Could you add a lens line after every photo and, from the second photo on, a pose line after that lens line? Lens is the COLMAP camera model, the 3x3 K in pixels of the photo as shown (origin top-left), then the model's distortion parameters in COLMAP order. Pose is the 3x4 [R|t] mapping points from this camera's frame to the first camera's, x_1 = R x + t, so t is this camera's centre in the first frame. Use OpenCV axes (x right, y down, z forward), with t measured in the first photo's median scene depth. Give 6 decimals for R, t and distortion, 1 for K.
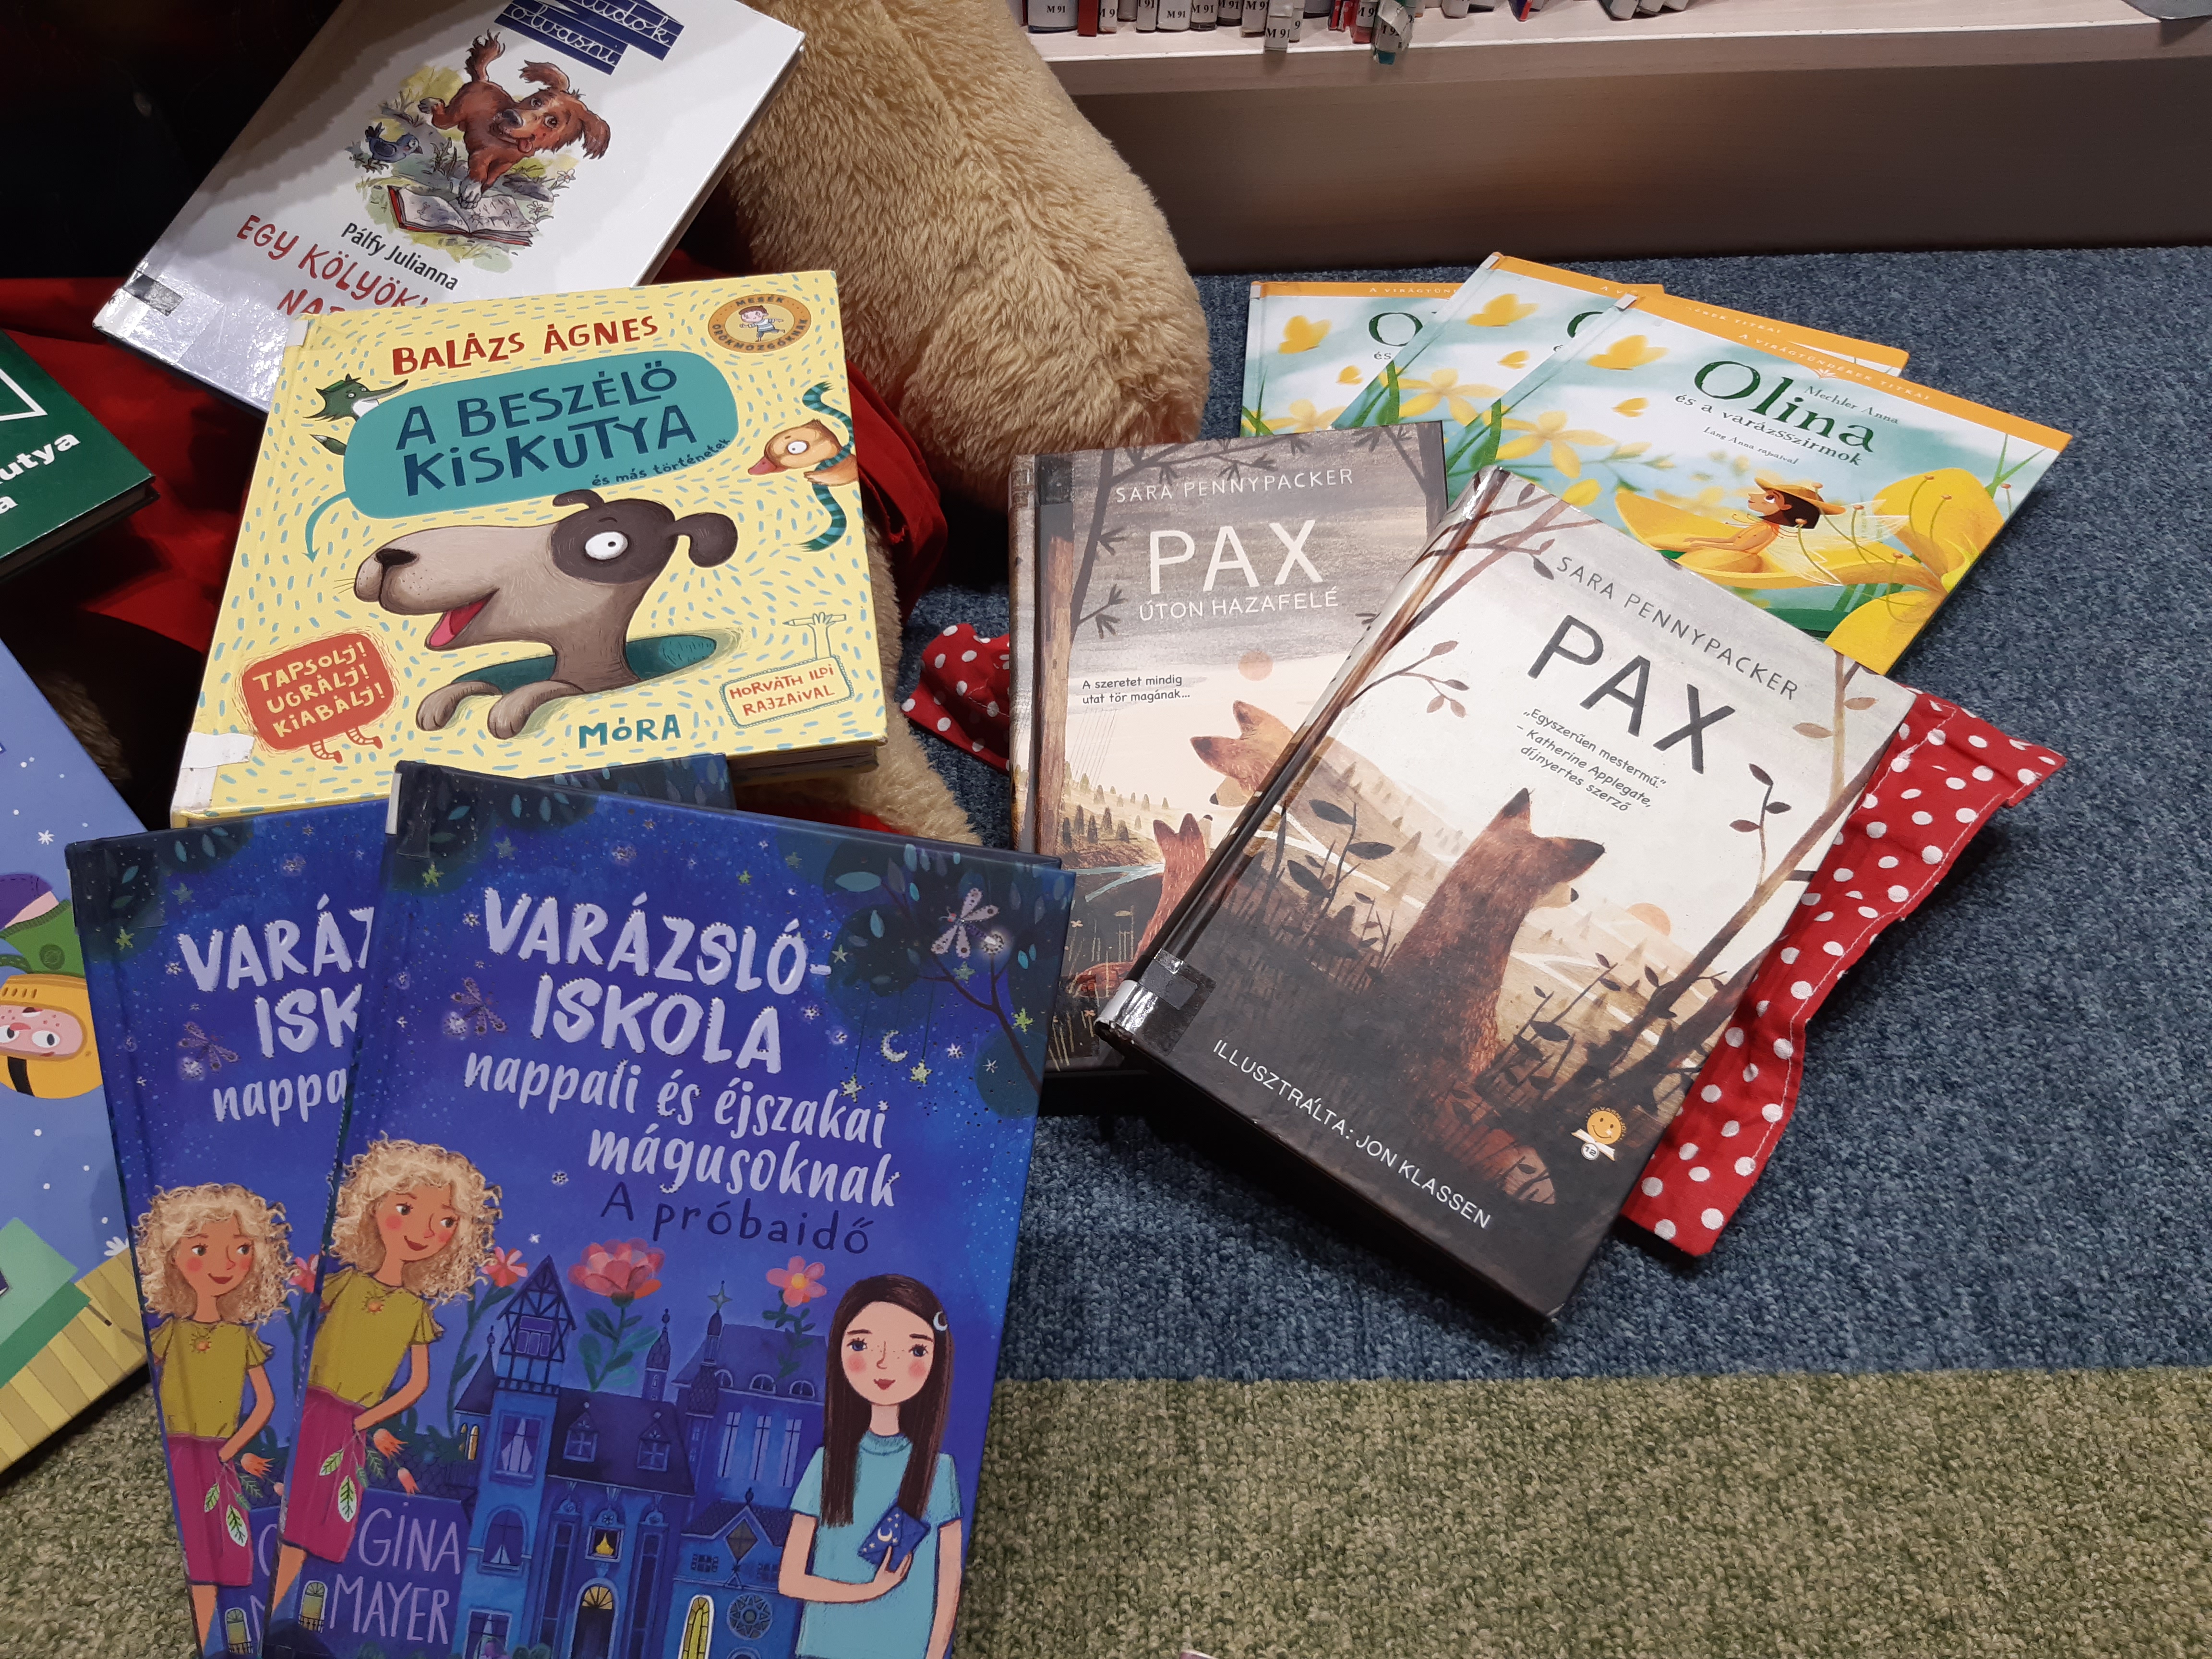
lens RADIAL K [[1759.4, 0, 1106.0], [0, 1759.4, 829.5], [0, 0, 1]] dist [0.059401, -0.149608]
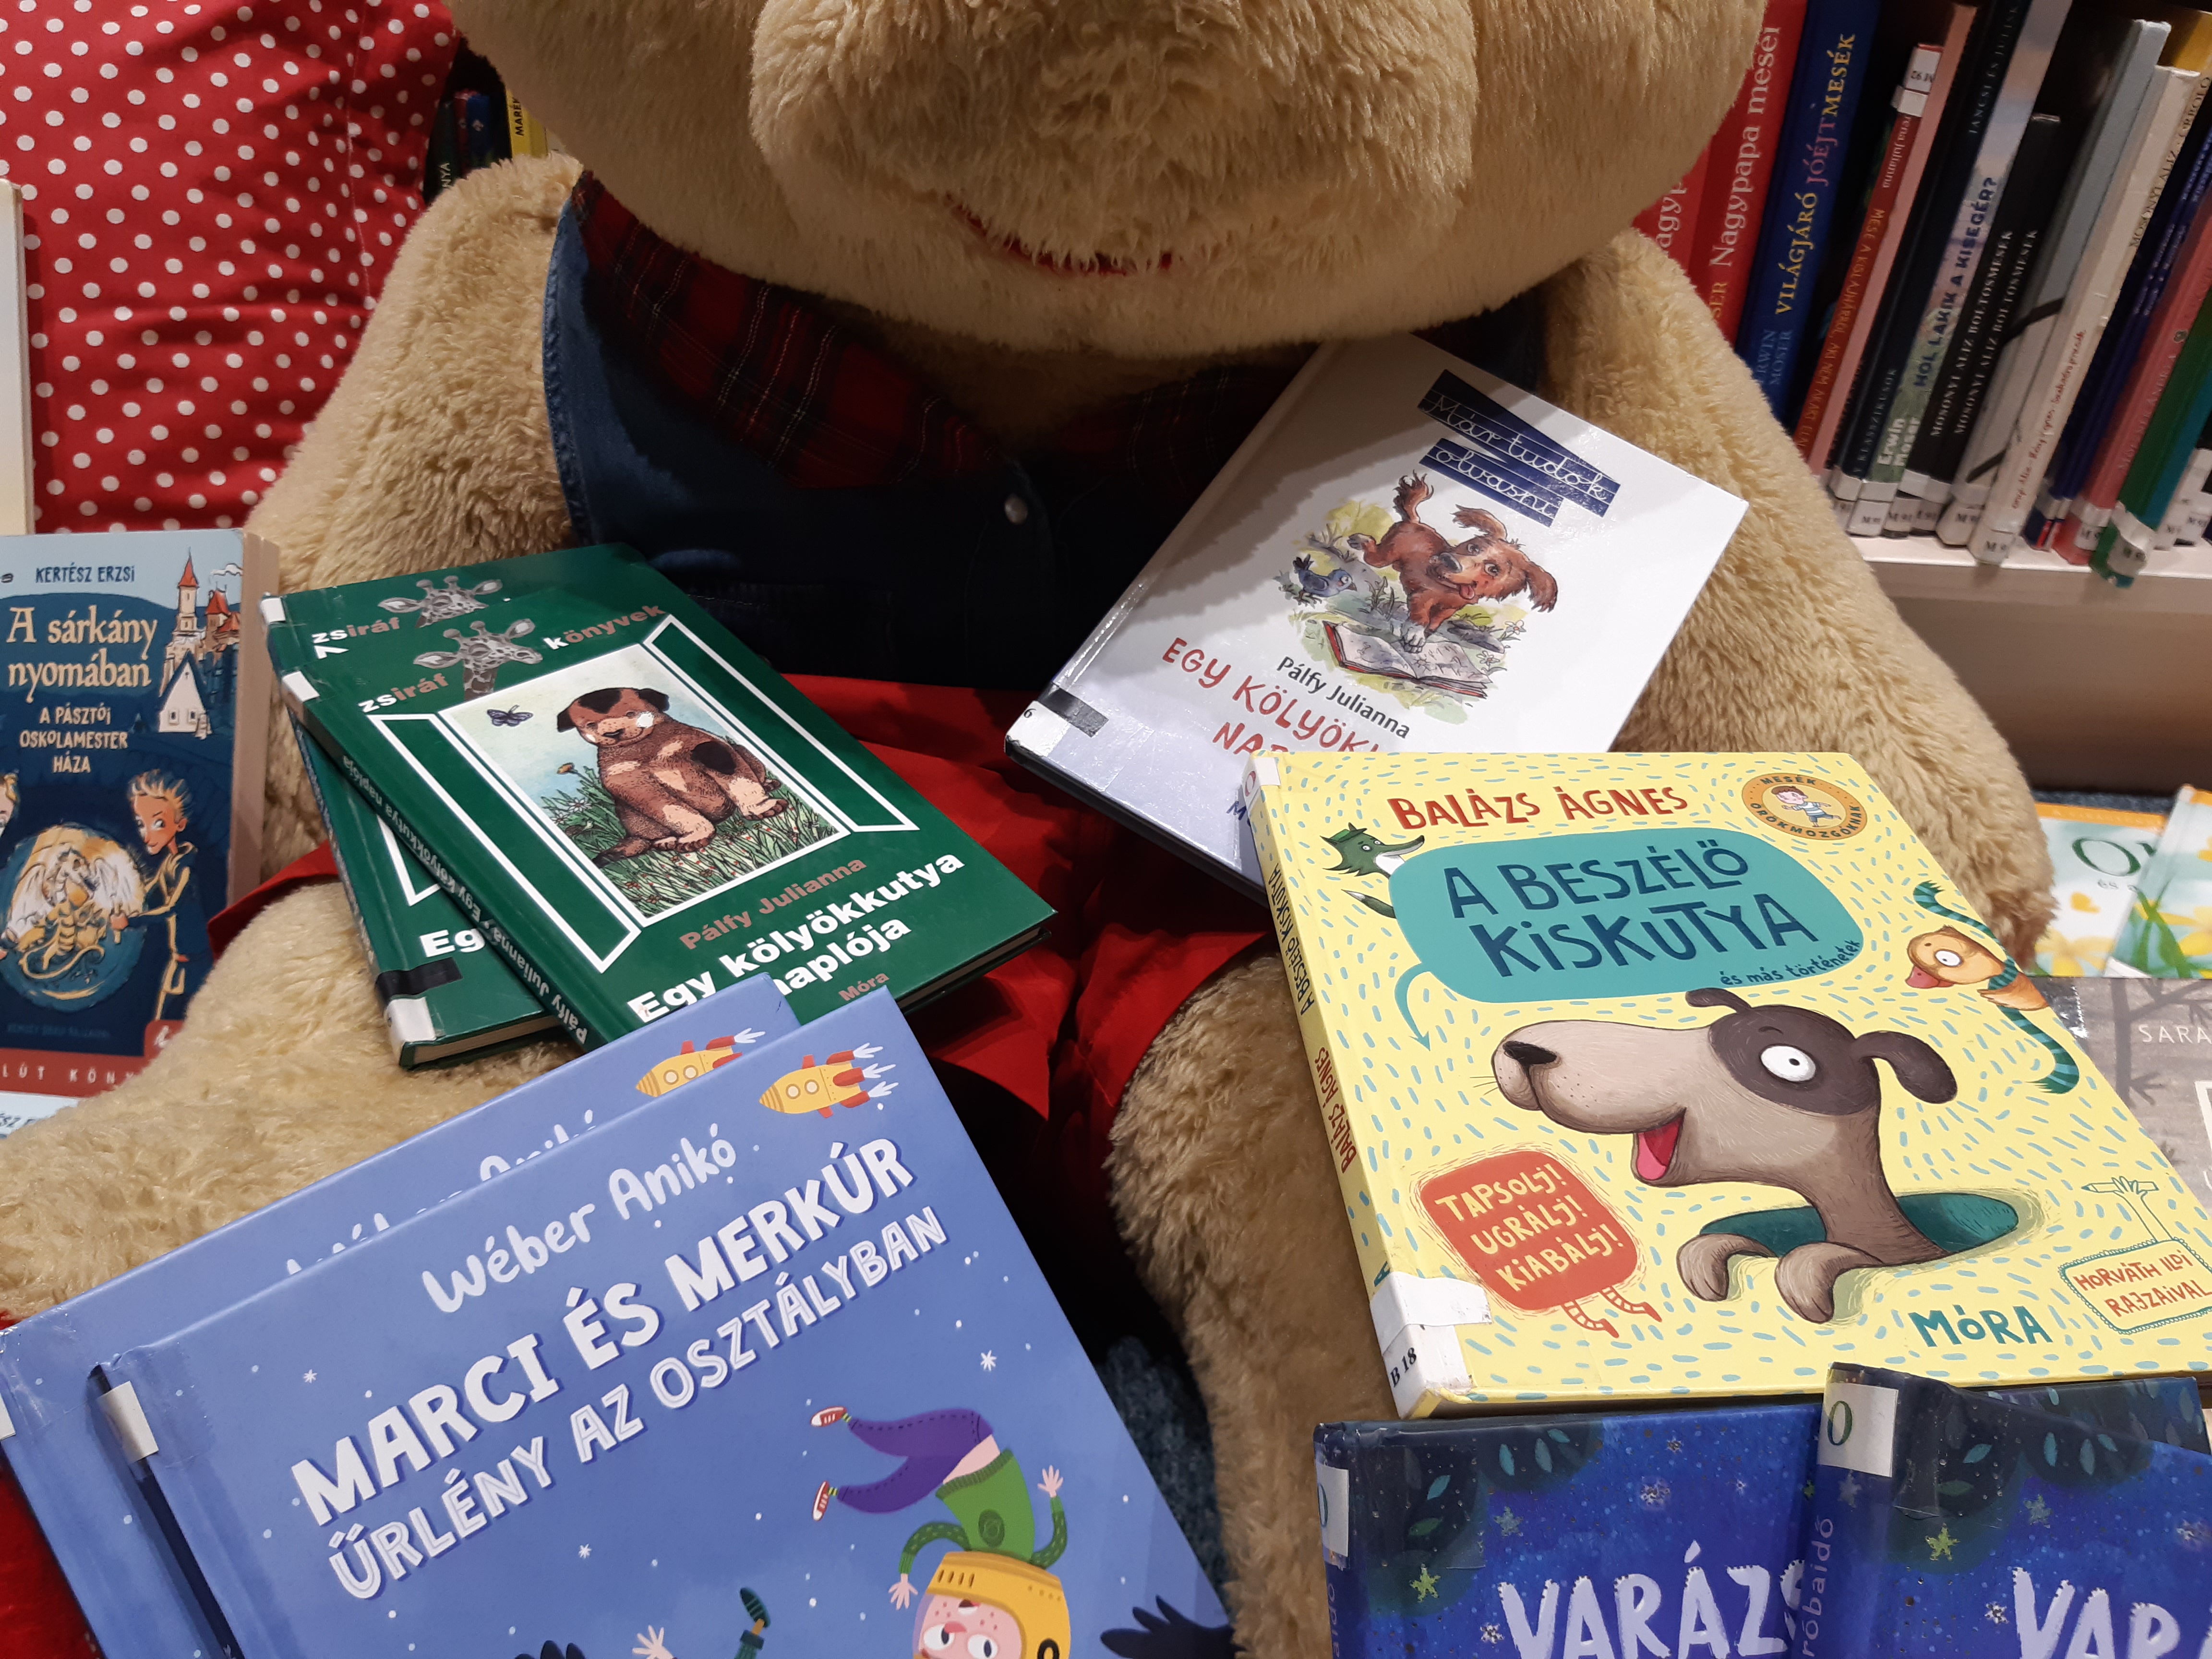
lens RADIAL K [[1759.4, 0, 1106.0], [0, 1759.4, 829.5], [0, 0, 1]] dist [0.059401, -0.149608]
pose [[0.995071, 0.086561, -0.048375, -0.468214], [-0.096075, 0.962358, -0.254236, -0.024867], [0.024548, 0.257631, 0.965932, 0.162784]]
